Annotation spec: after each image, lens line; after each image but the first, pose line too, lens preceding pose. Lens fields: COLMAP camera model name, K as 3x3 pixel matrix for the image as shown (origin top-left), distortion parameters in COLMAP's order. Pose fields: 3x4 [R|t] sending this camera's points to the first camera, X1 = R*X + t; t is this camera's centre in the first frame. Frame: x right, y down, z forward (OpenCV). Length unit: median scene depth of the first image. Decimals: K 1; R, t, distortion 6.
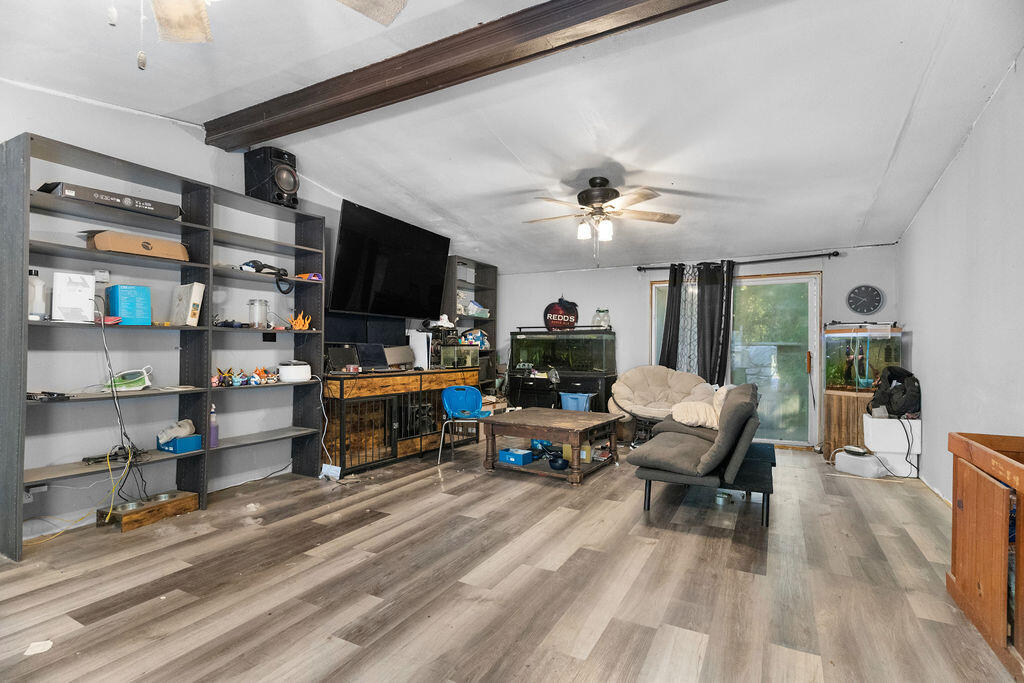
lens RADIAL K [[496.9, 0, 512.3], [0, 496.9, 336.3], [0, 0, 1]] dist [-0.003603, 0.001272]
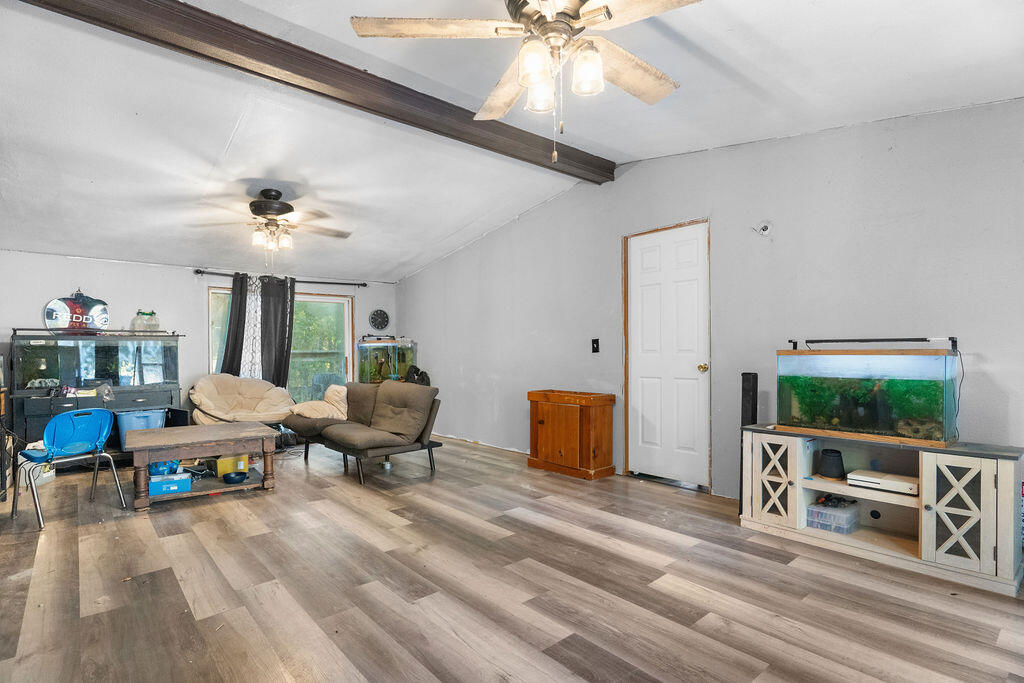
lens RADIAL K [[496.9, 0, 511.6], [0, 496.9, 352.8], [0, 0, 1]] dist [-0.003603, 0.001272]
pose [[0.362596, -0.007993, 0.931912, -0.680874], [-0.010235, 0.999869, 0.012559, -0.000866], [-0.931890, -0.014092, 0.362467, 0.180934]]
